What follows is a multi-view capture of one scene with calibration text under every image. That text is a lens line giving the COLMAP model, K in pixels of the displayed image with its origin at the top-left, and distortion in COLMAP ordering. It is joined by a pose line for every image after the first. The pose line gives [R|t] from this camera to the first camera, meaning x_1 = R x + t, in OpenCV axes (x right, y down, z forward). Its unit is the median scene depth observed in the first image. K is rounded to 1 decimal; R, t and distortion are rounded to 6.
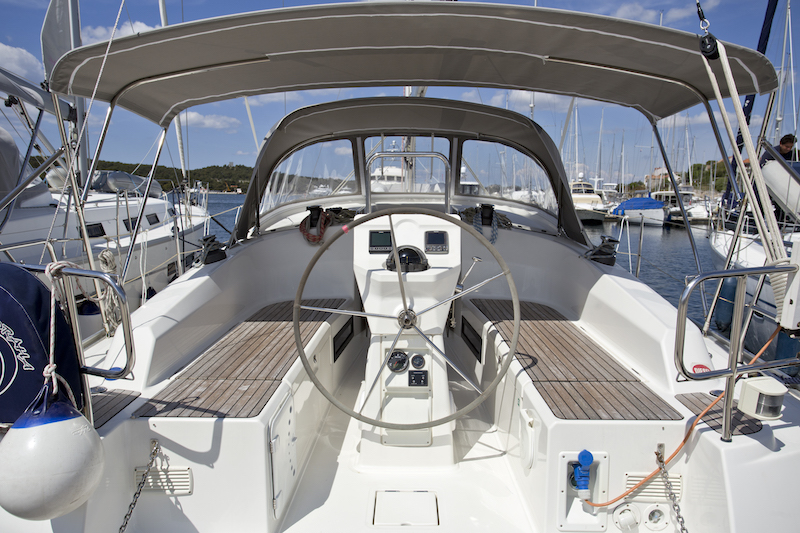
lens RADIAL K [[625.3, 0, 400.0], [0, 625.3, 266.5], [0, 0, 1]] dist [-0.004259, -0.001206]
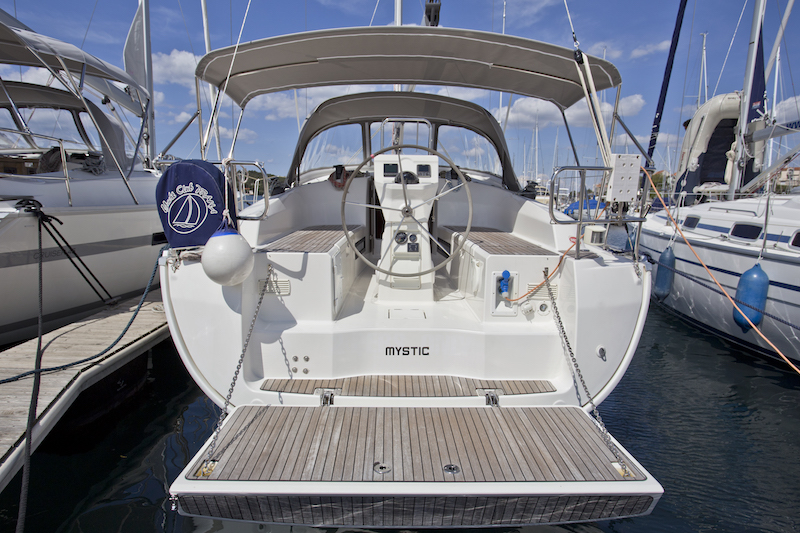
lens RADIAL K [[532.8, 0, 400.0], [0, 532.8, 266.5], [0, 0, 1]] dist [-0.052996, -0.000188]
pose [[0.999362, 0.007632, 0.034878, -0.055599], [-0.008151, 0.999858, 0.014761, 0.205343], [-0.034761, -0.015036, 0.999283, -0.437772]]
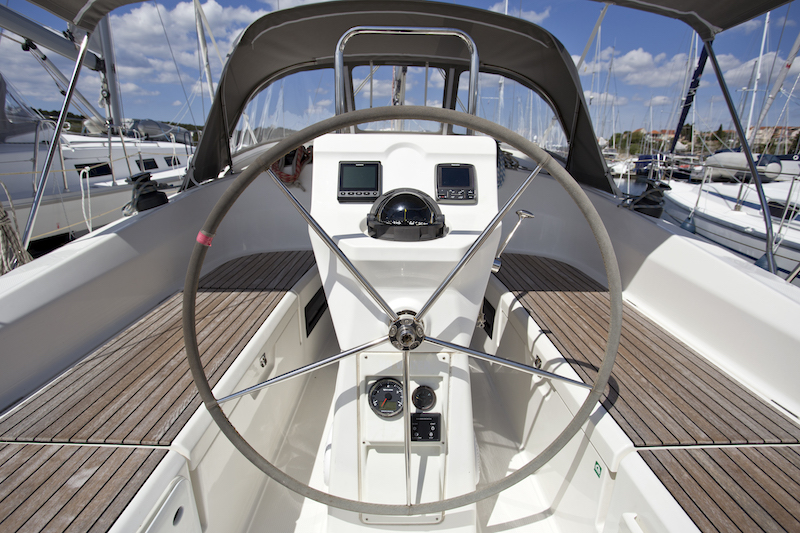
lens RADIAL K [[442.5, 0, 401.5], [0, 442.5, 278.8], [0, 0, 1]] dist [-0.033831, 0.001846]
pose [[0.999531, 0.005239, 0.030162, -0.003819], [-0.010273, 0.985519, 0.169252, -0.021661], [-0.028838, -0.169483, 0.985111, 0.616010]]
